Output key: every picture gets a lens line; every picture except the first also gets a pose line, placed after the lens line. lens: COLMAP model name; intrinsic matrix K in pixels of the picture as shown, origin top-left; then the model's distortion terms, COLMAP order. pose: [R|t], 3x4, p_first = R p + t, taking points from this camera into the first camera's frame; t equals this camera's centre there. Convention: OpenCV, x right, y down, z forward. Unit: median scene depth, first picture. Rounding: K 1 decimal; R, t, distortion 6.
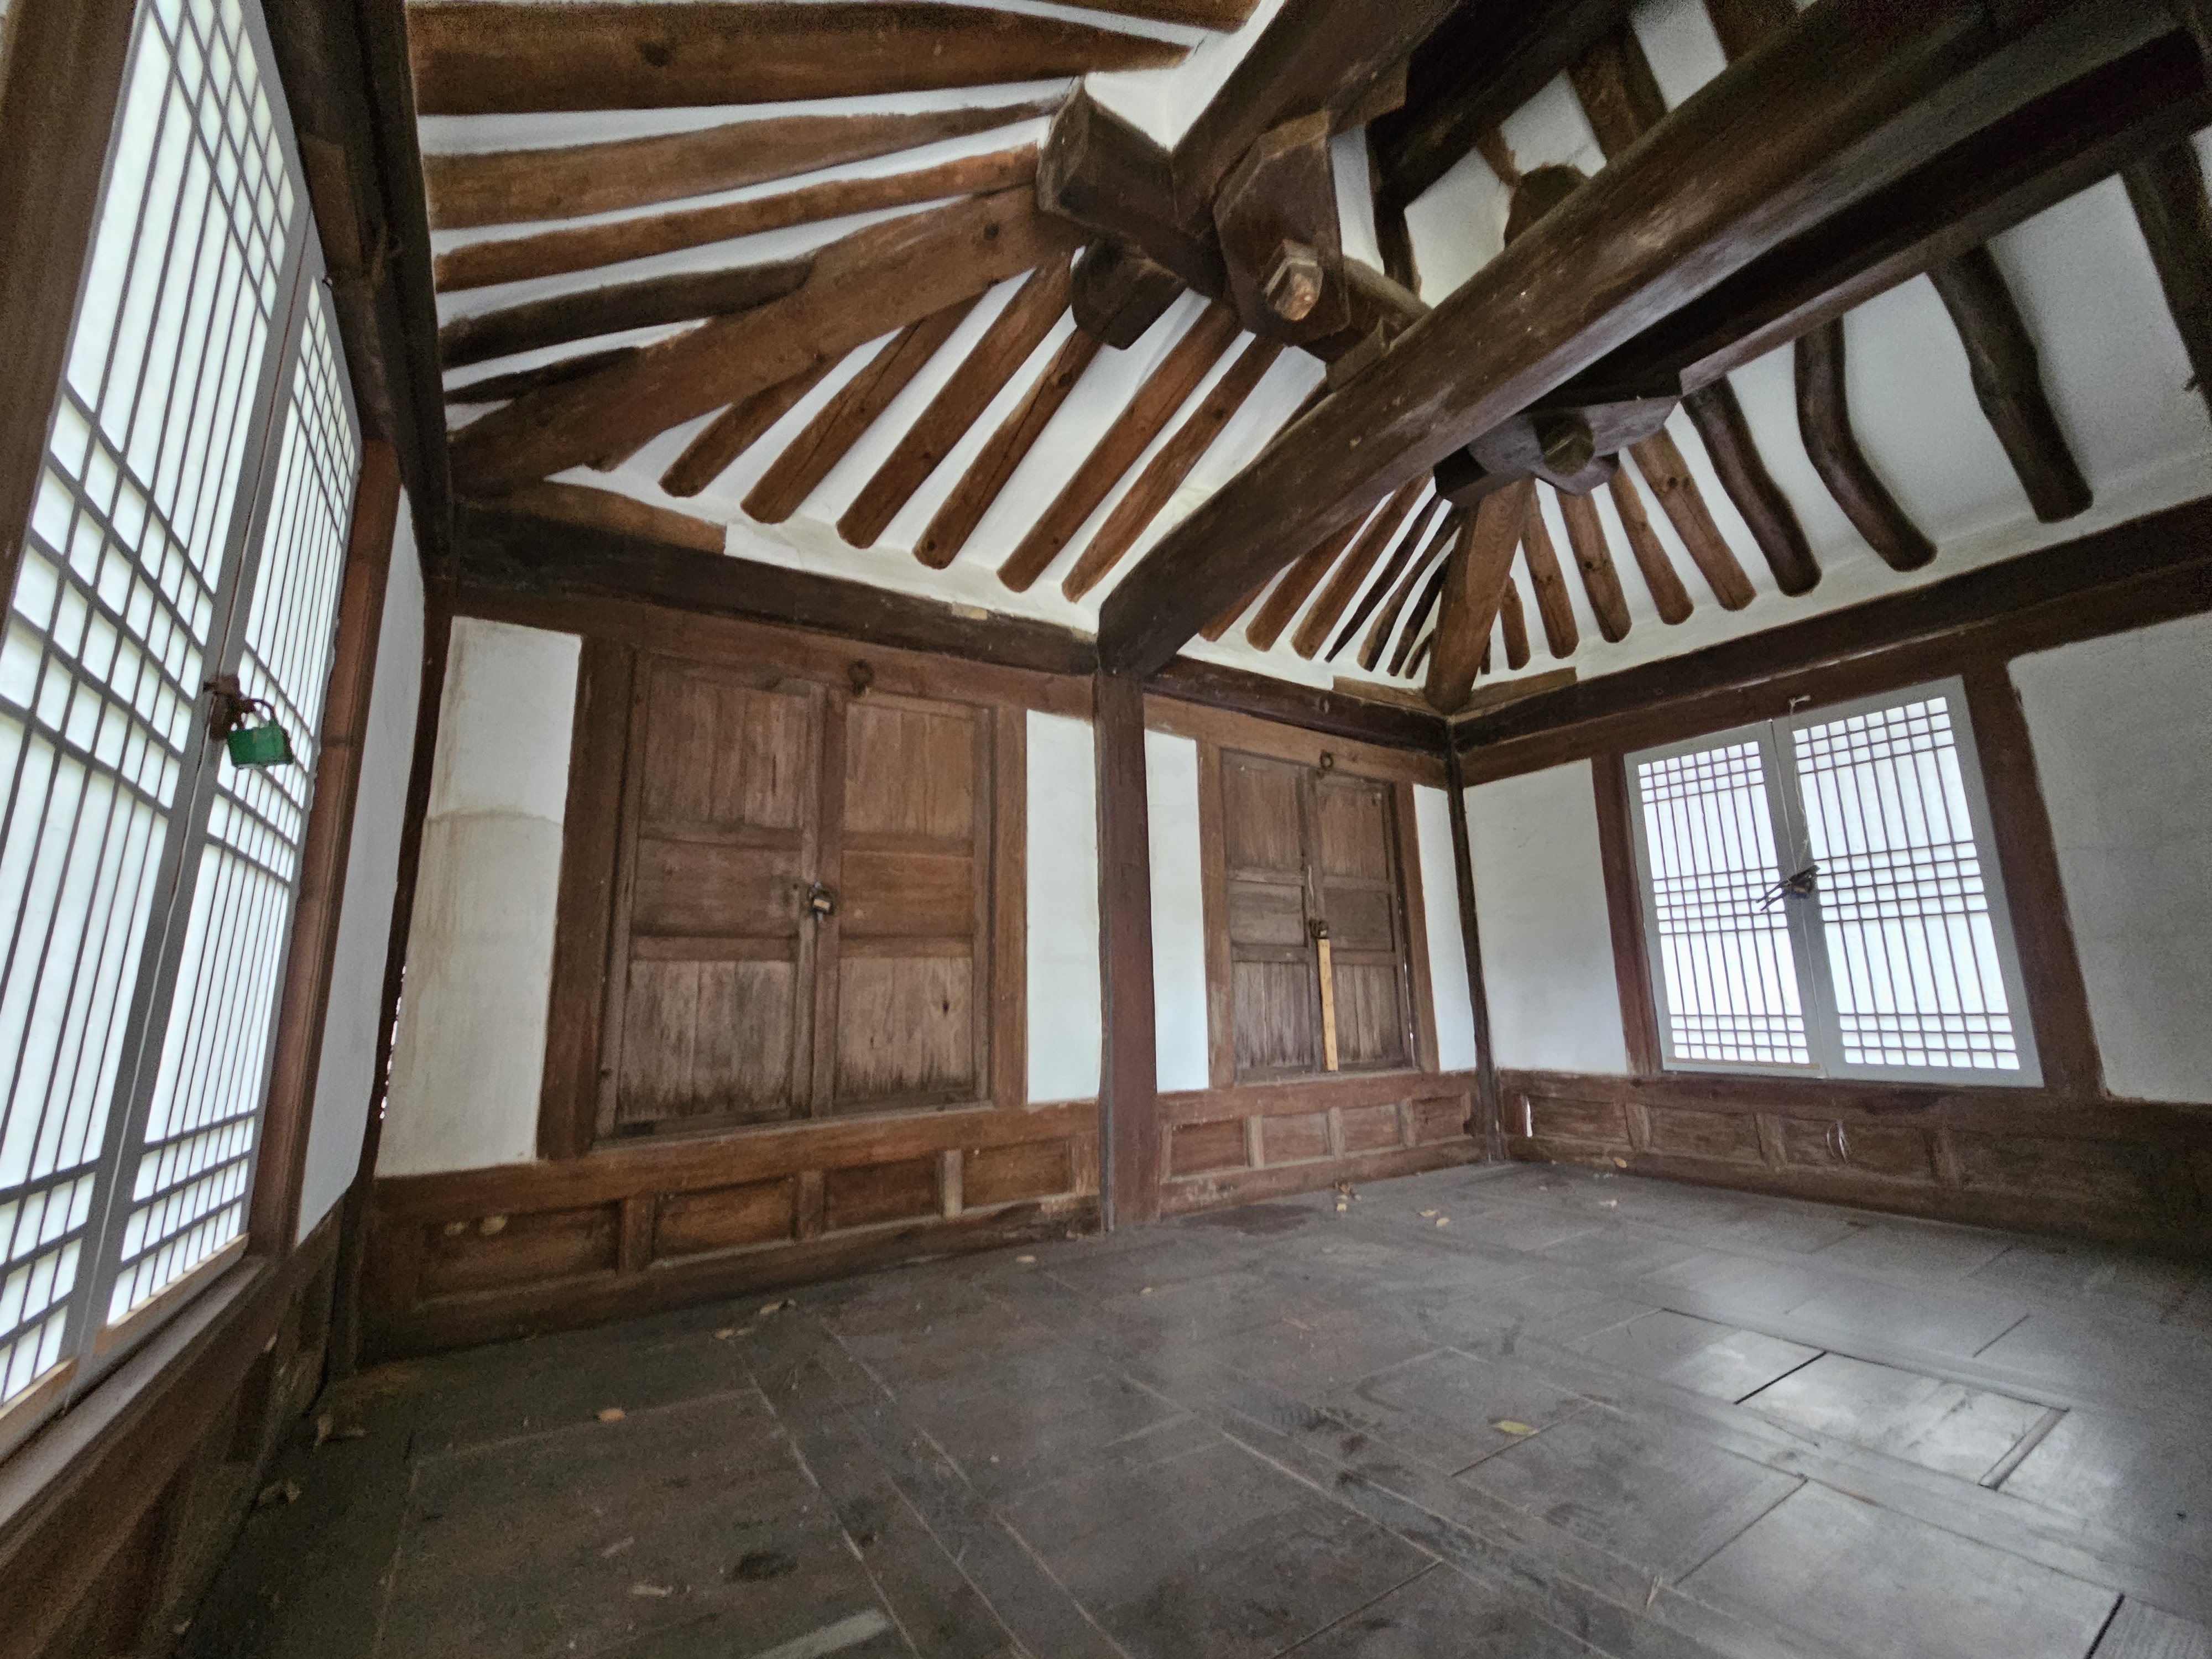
lens RADIAL K [[893.4, 0, 1116.3], [0, 893.4, 830.9], [0, 0, 1]] dist [-0.006187, 0.001227]
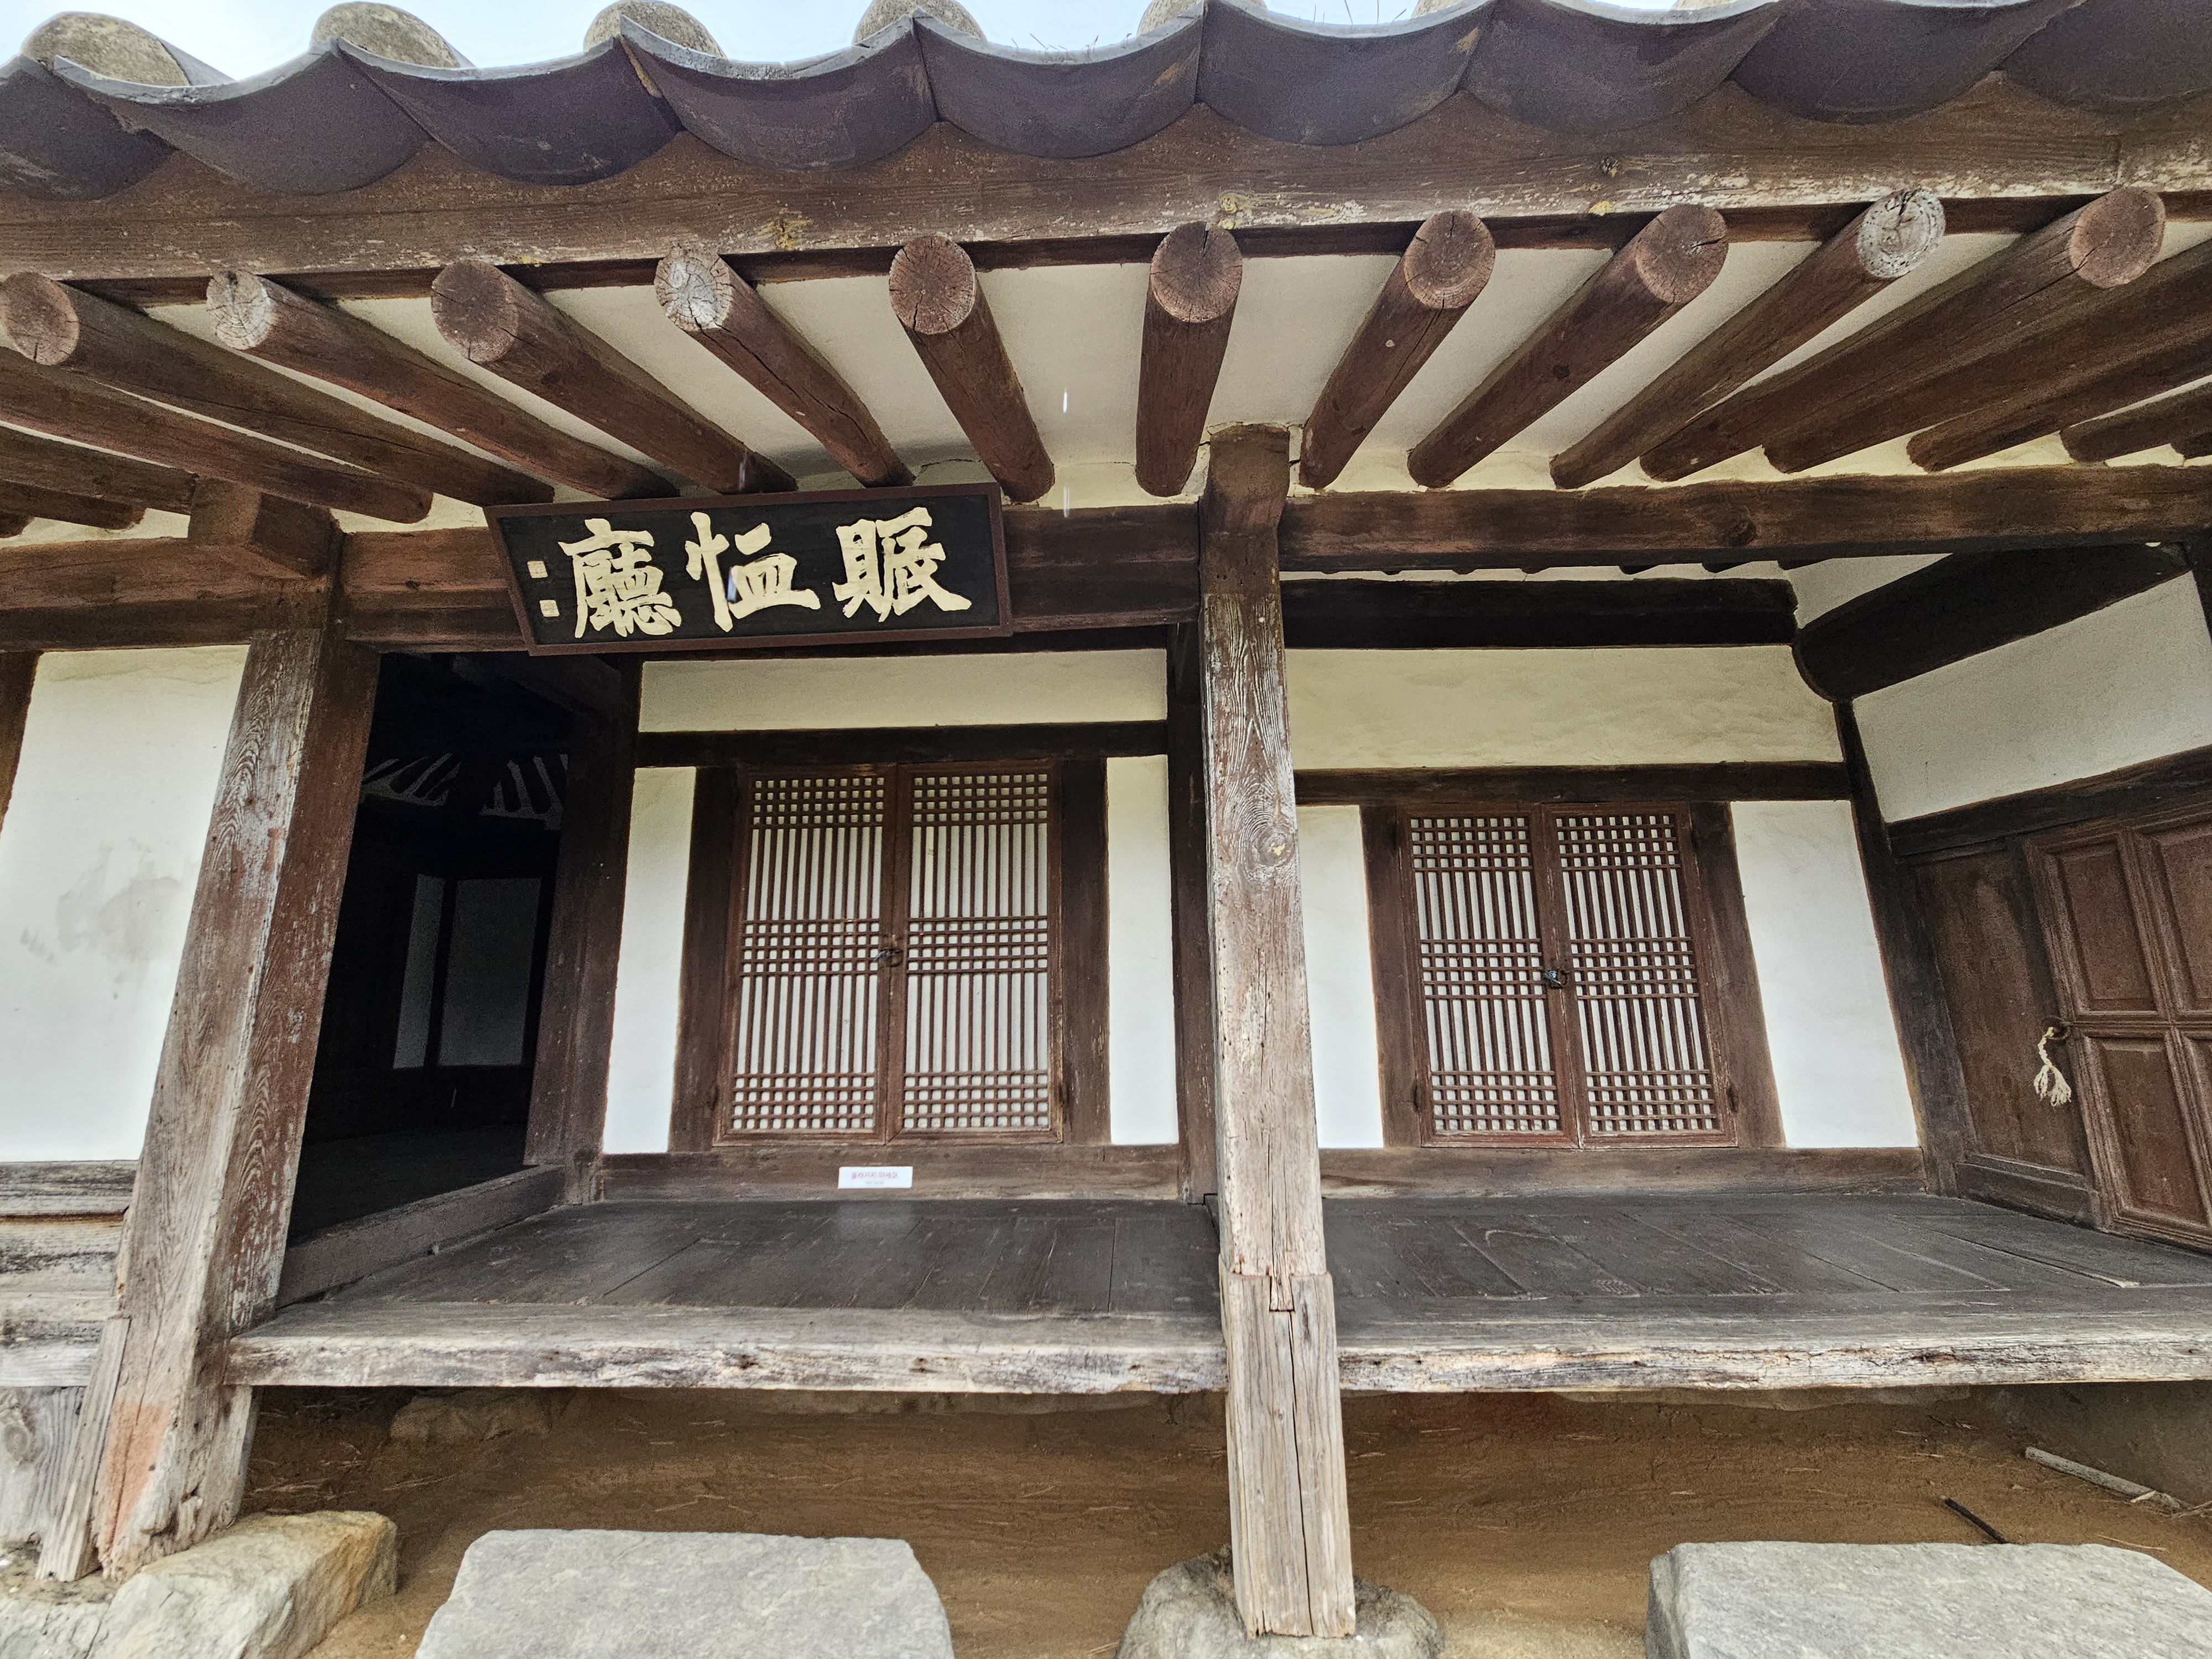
lens RADIAL K [[893.4, 0, 1106.4], [0, 893.4, 832.6], [0, 0, 1]] dist [-0.006187, 0.001227]
pose [[0.579774, 0.160252, 0.798863, -0.196809], [-0.150169, 0.984687, -0.088543, -0.165072], [-0.800819, -0.068629, 0.594961, -0.795720]]
